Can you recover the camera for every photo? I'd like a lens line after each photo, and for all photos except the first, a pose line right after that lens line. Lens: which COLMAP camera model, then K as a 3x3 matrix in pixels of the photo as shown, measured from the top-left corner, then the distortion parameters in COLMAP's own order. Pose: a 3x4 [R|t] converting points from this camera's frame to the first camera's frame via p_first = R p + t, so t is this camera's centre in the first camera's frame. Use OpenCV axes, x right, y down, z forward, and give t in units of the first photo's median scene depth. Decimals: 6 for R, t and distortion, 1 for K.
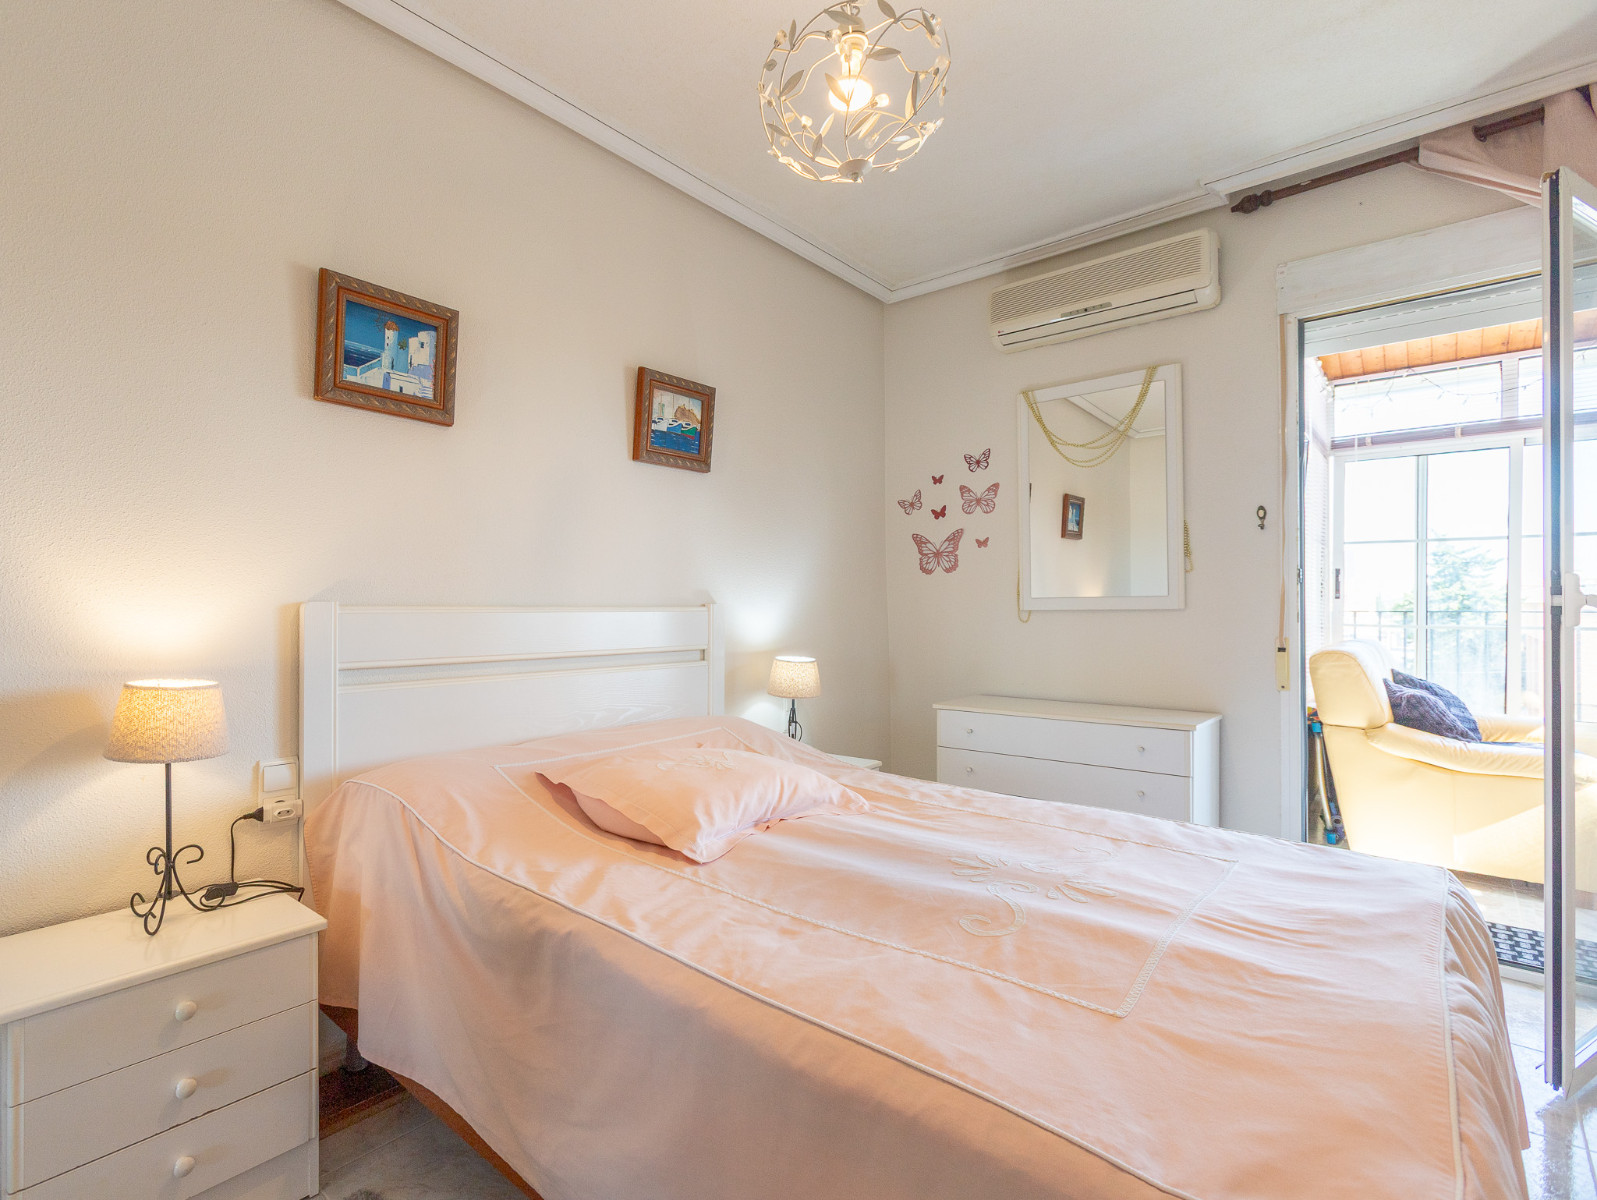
lens RADIAL K [[815.6, 0, 788.9], [0, 815.6, 604.1], [0, 0, 1]] dist [-0.004234, 0.016276]
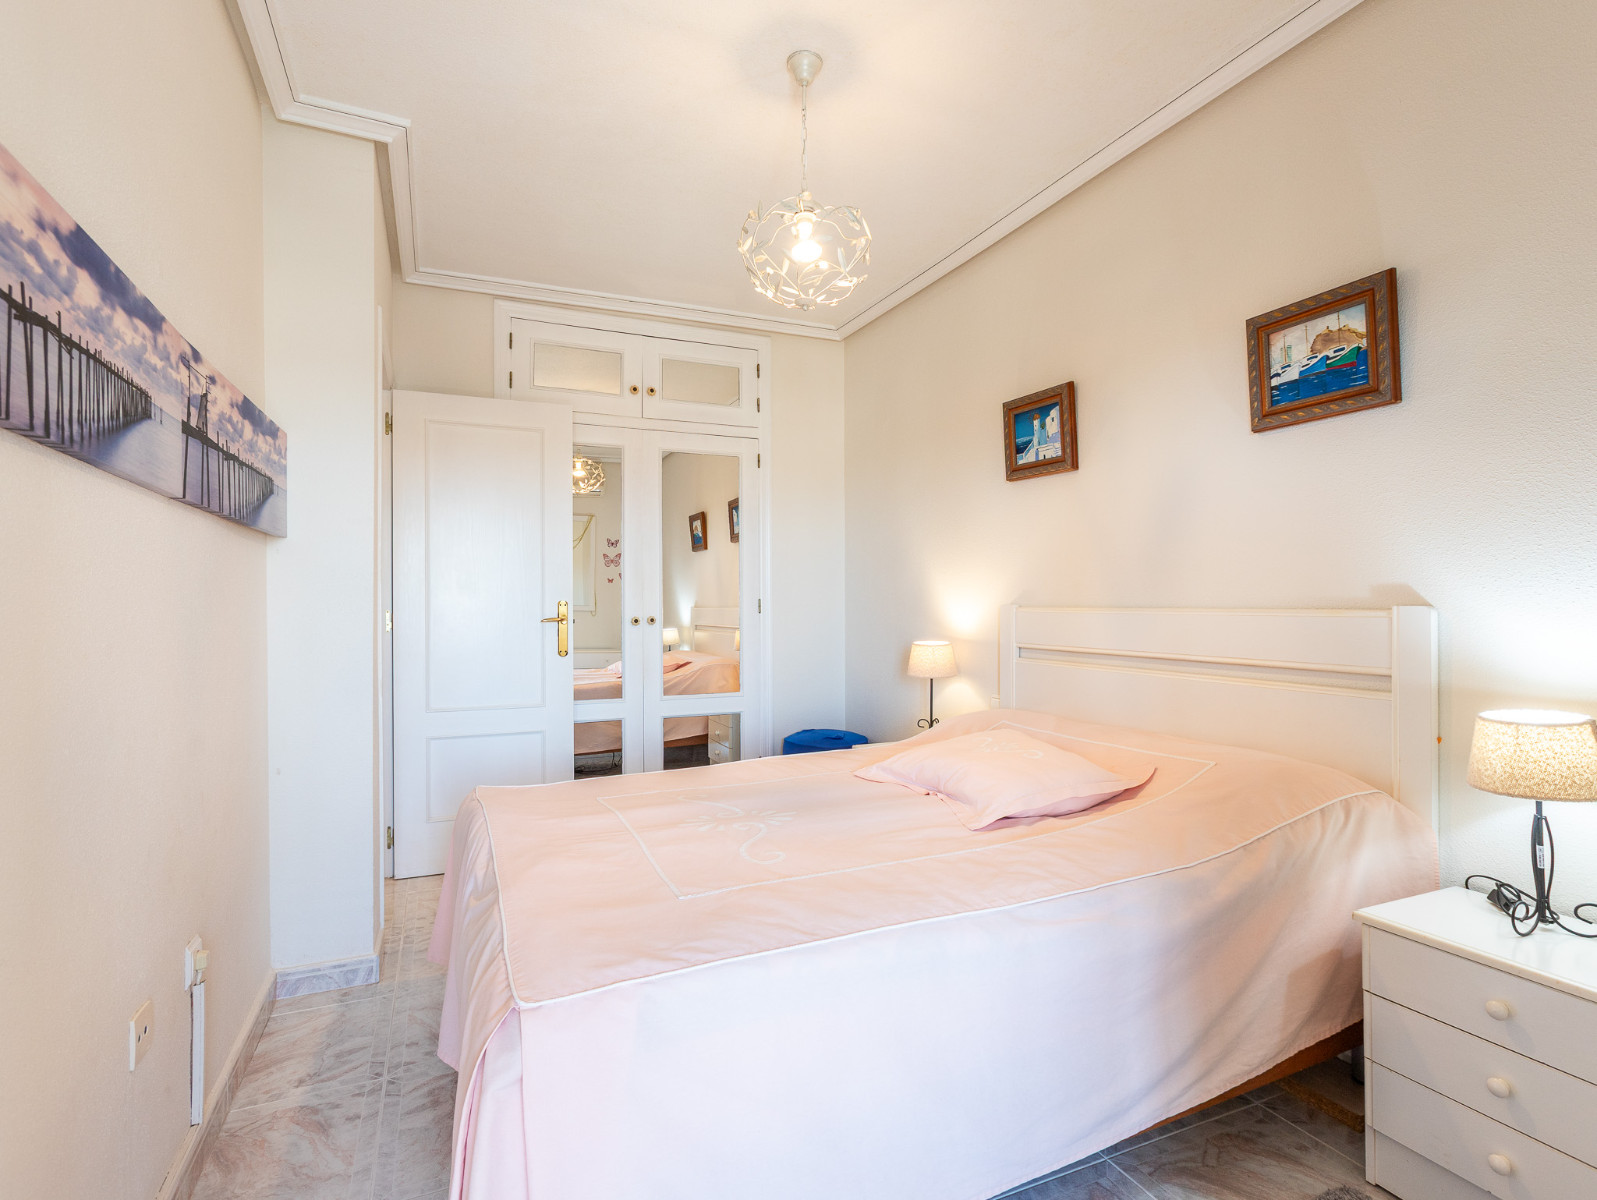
lens RADIAL K [[815.6, 0, 788.9], [0, 815.6, 604.1], [0, 0, 1]] dist [-0.004234, 0.016276]
pose [[-0.462537, -0.000921, -0.886599, 0.974443], [0.001774, 0.999996, -0.001964, -0.001681], [0.886598, -0.002481, -0.462534, 1.225529]]
